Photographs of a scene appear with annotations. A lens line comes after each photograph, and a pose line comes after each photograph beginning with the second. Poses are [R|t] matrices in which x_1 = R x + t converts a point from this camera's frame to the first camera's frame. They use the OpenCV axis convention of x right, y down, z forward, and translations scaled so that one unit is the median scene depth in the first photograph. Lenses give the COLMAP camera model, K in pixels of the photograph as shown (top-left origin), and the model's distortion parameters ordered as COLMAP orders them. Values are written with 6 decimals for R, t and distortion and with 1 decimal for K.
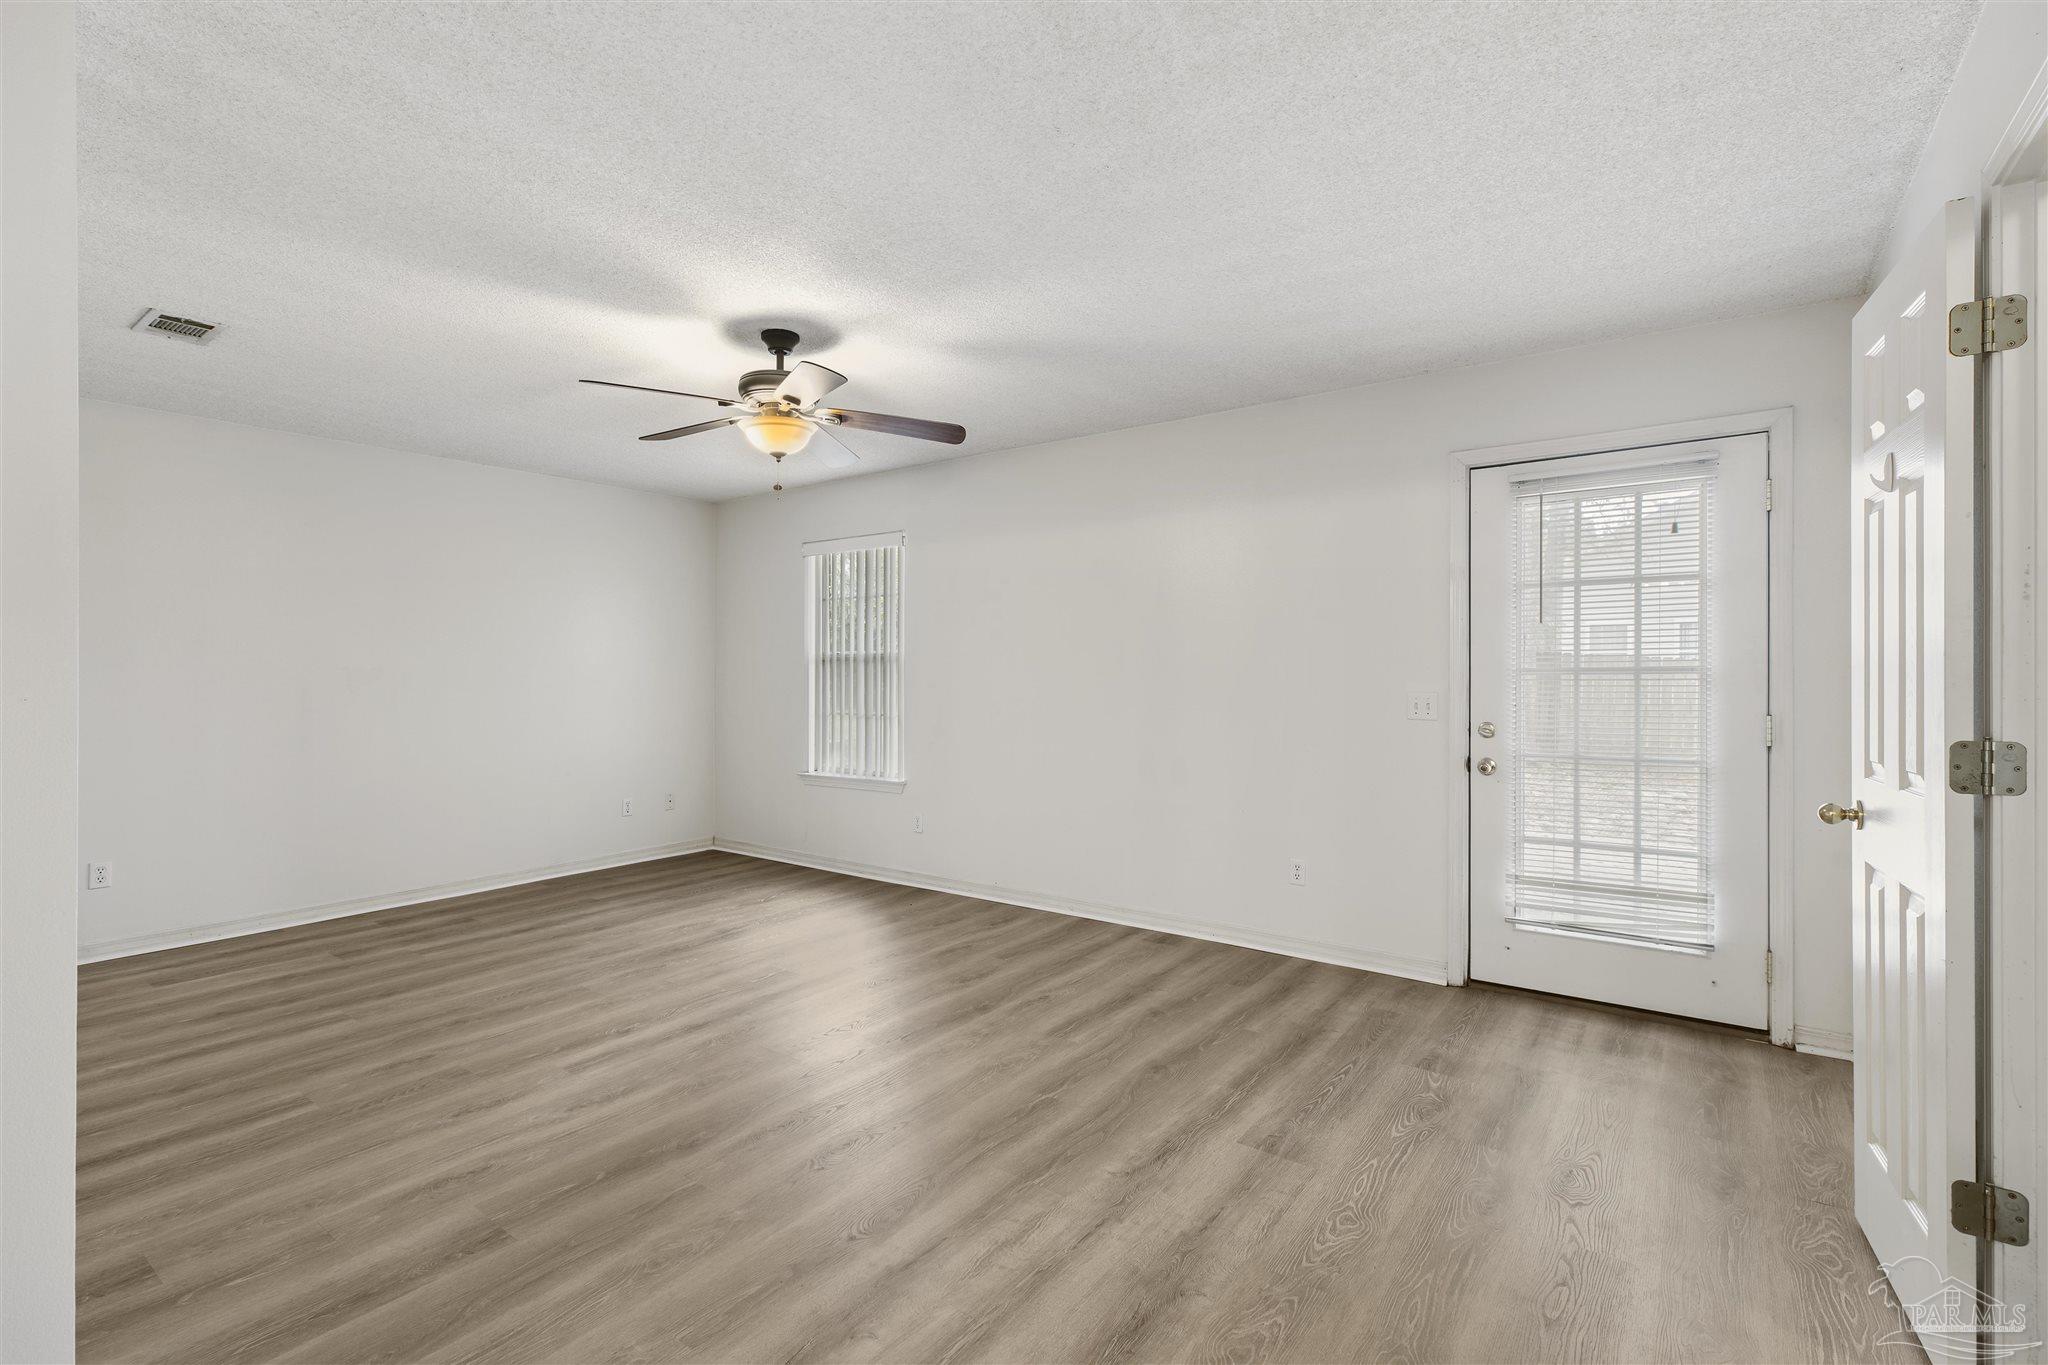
lens RADIAL K [[927.4, 0, 1024.7], [0, 927.4, 672.4], [0, 0, 1]] dist [-0.009579, 0.002972]
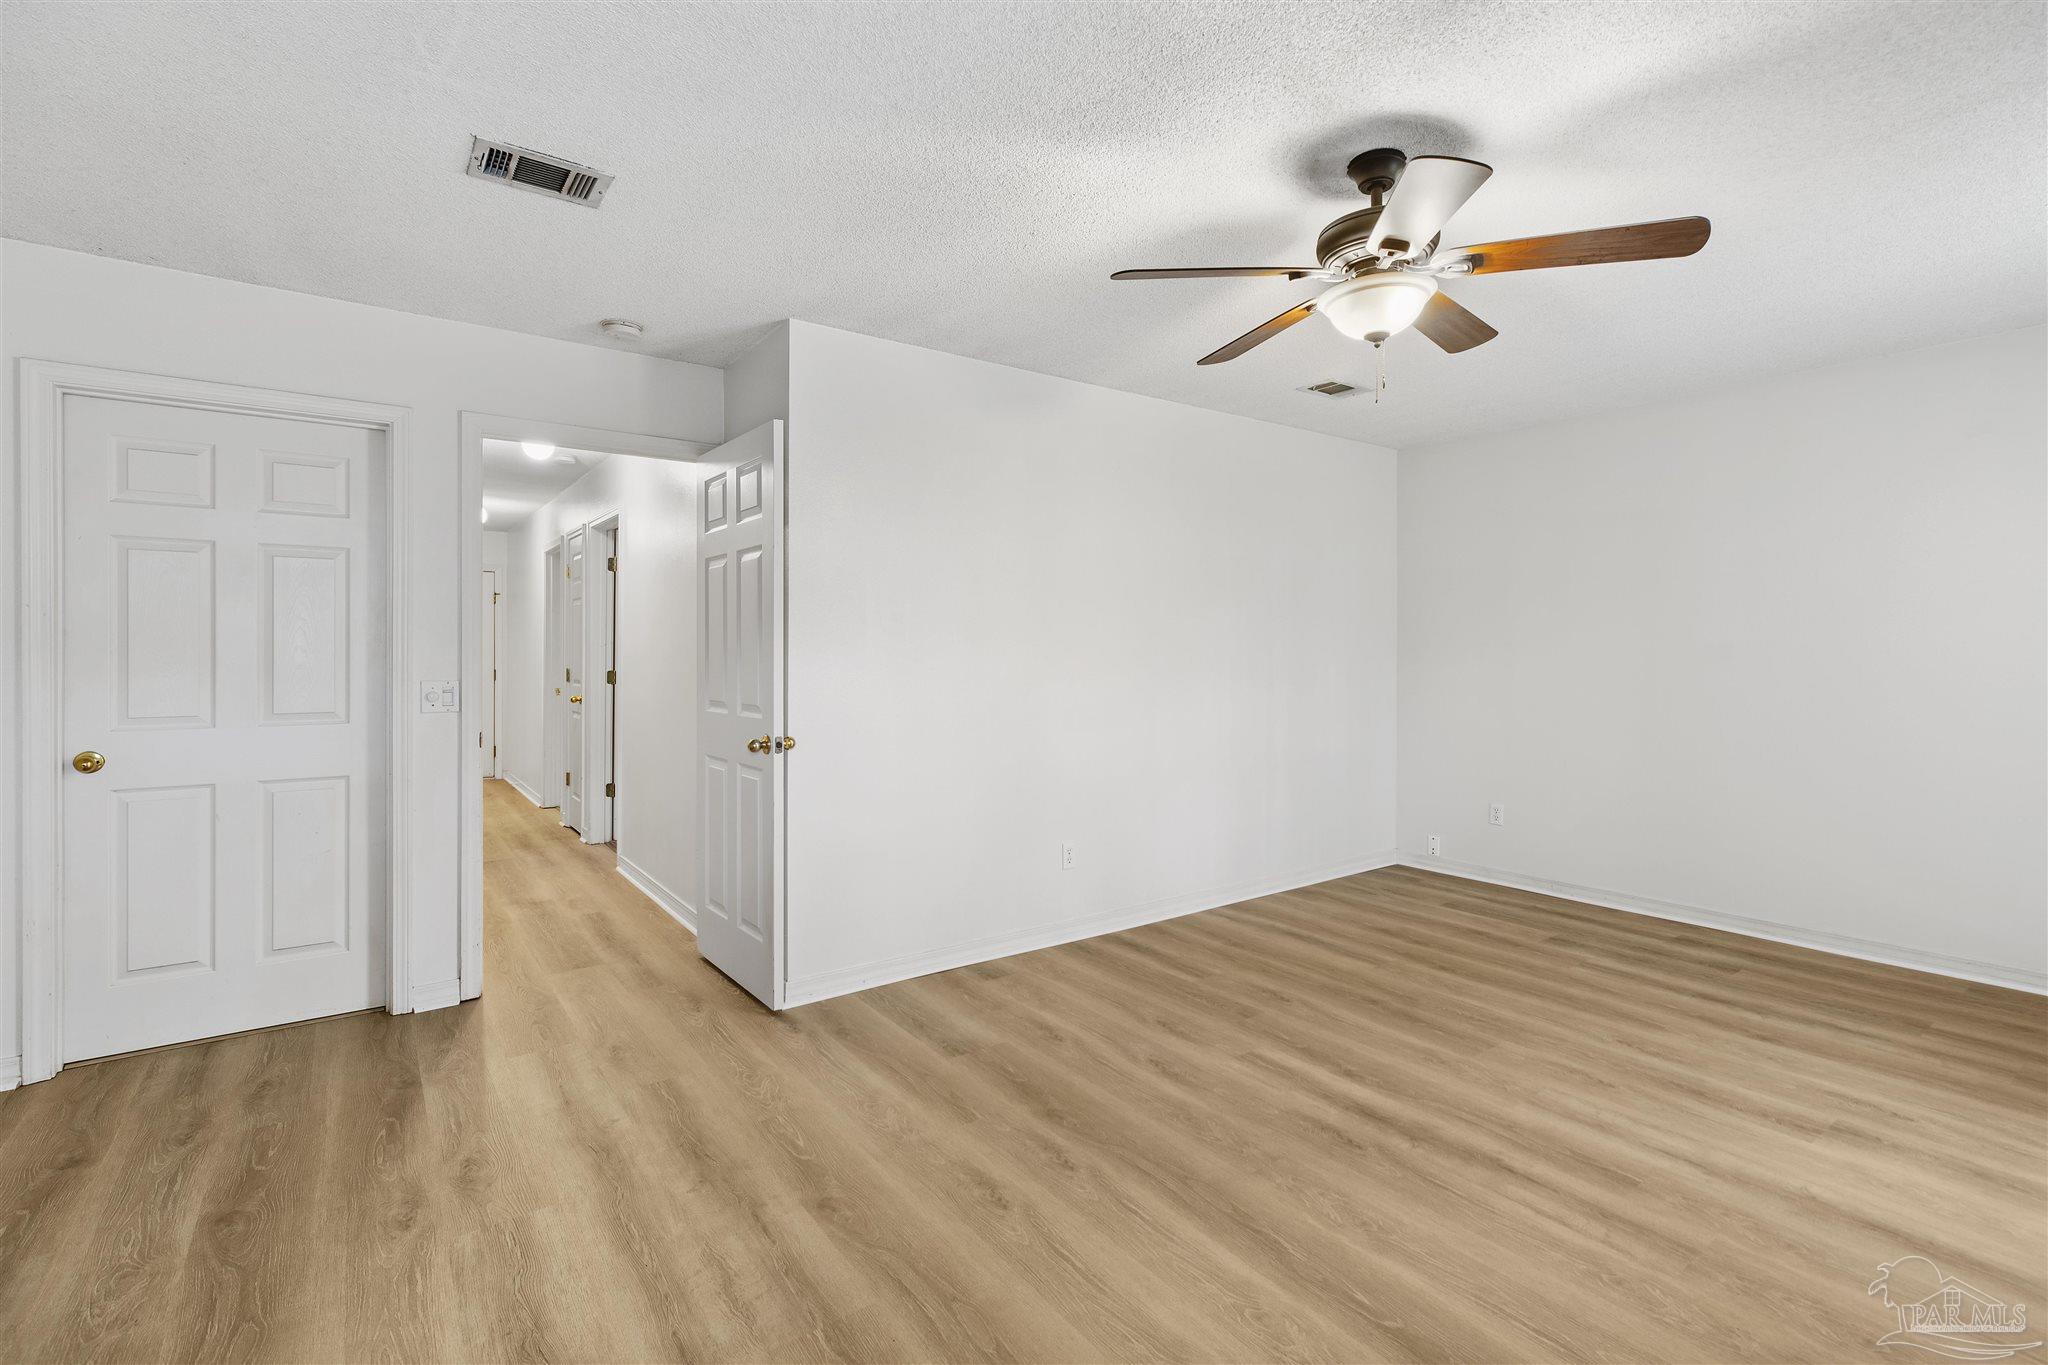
lens RADIAL K [[927.4, 0, 1028.7], [0, 927.4, 679.3], [0, 0, 1]] dist [-0.009579, 0.002972]
pose [[-0.307144, 0.033423, -0.951076, 0.458126], [-0.000902, 0.999372, 0.035412, -0.007811], [0.951663, 0.011734, -0.306921, 0.964794]]
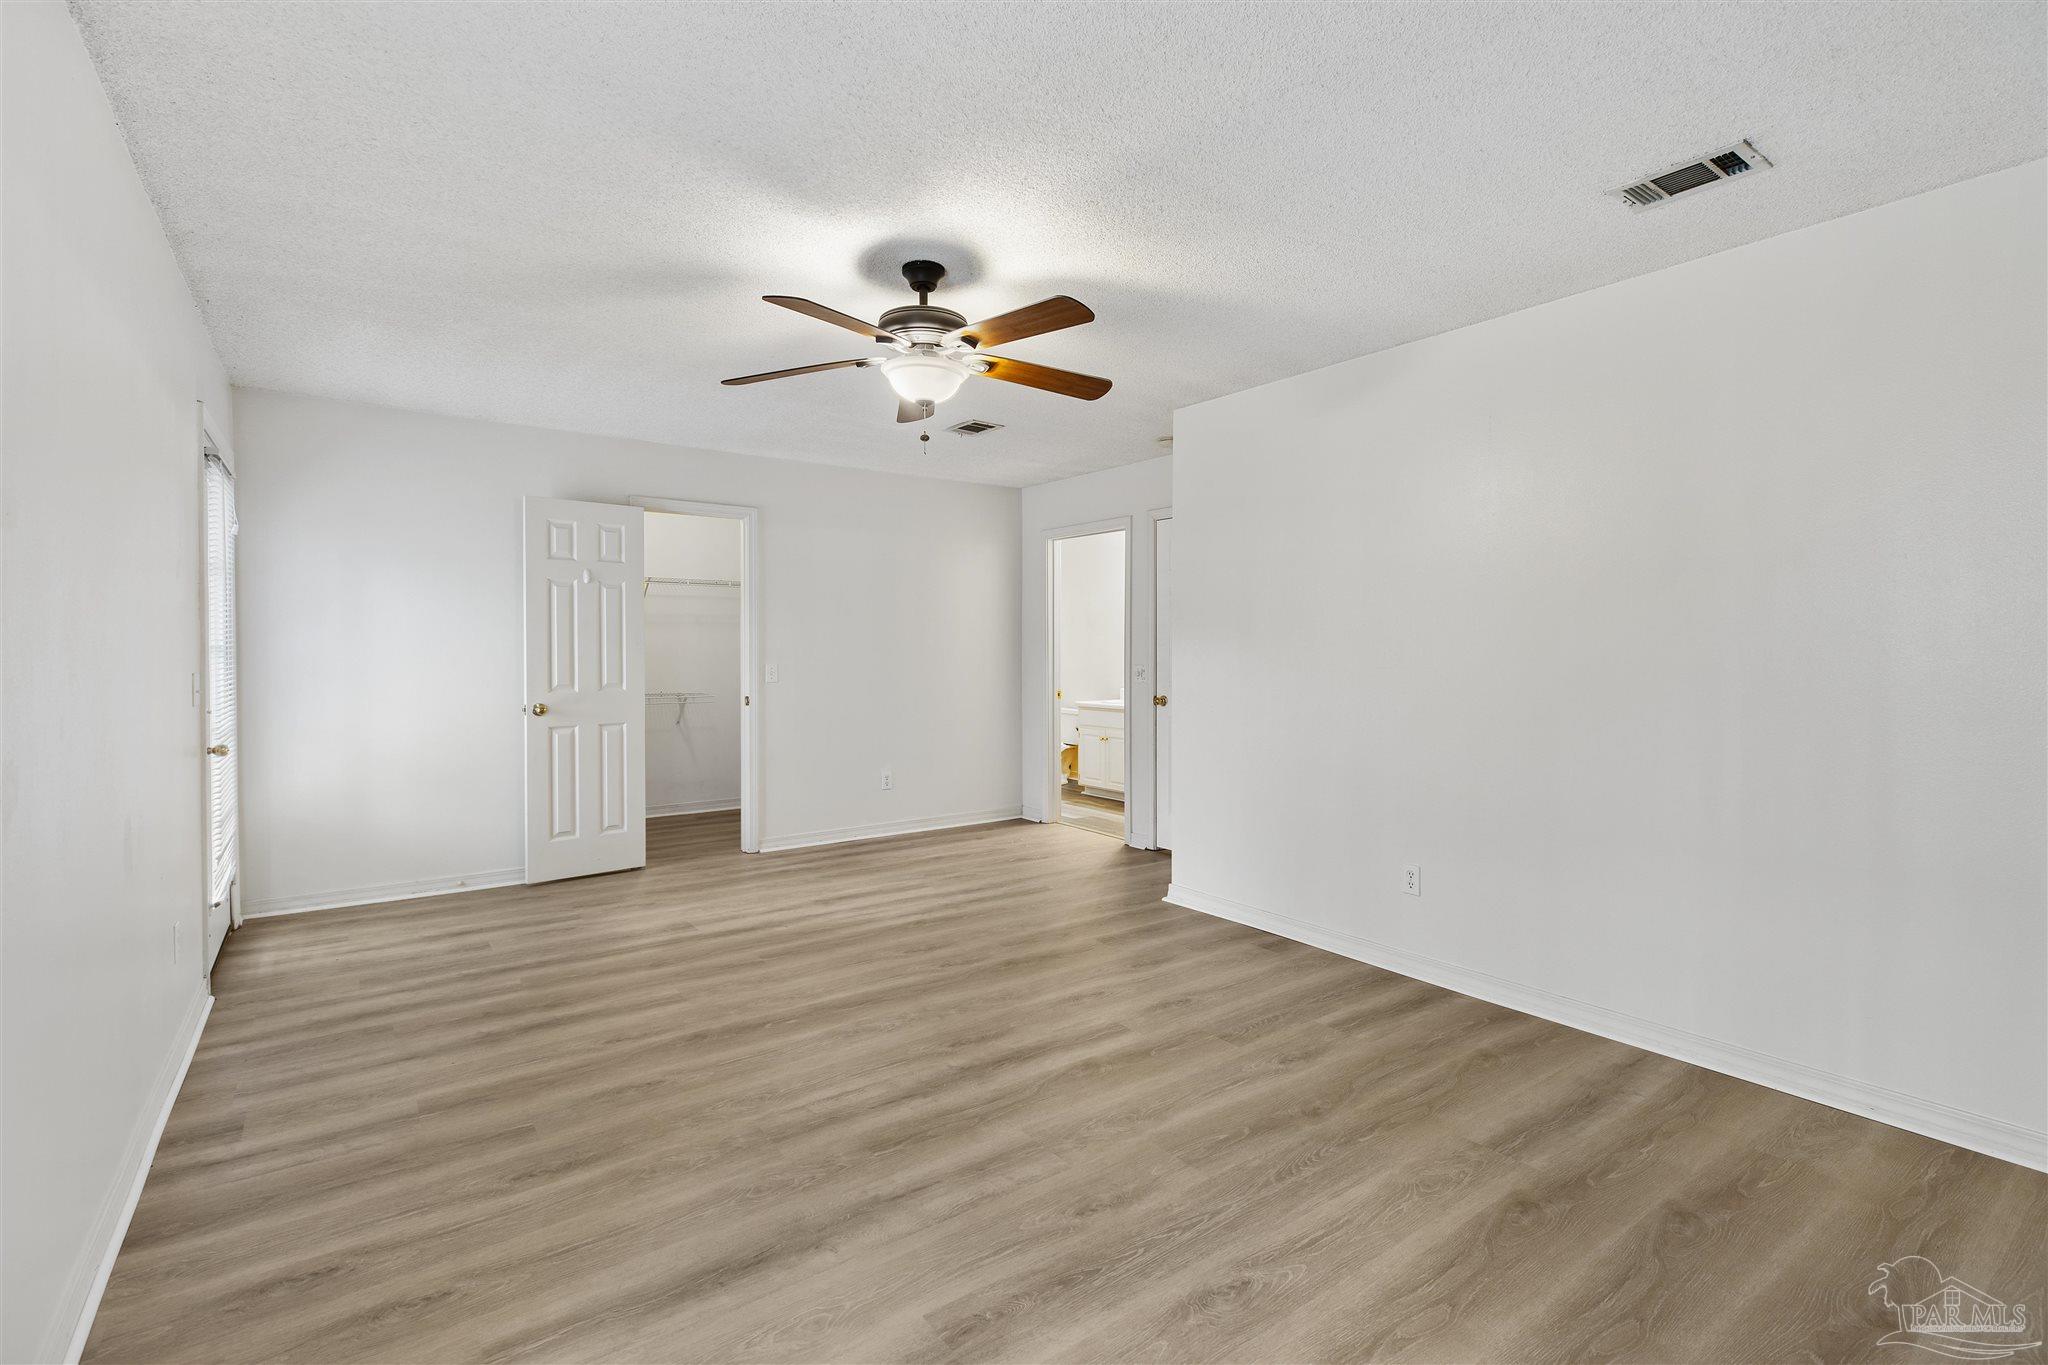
lens RADIAL K [[927.4, 0, 1019.7], [0, 927.4, 669.7], [0, 0, 1]] dist [-0.009579, 0.002972]
pose [[-0.952677, -0.006116, 0.303922, -0.622862], [0.000971, 0.999731, 0.023163, 0.000756], [-0.303982, 0.022362, -0.952415, 1.811827]]
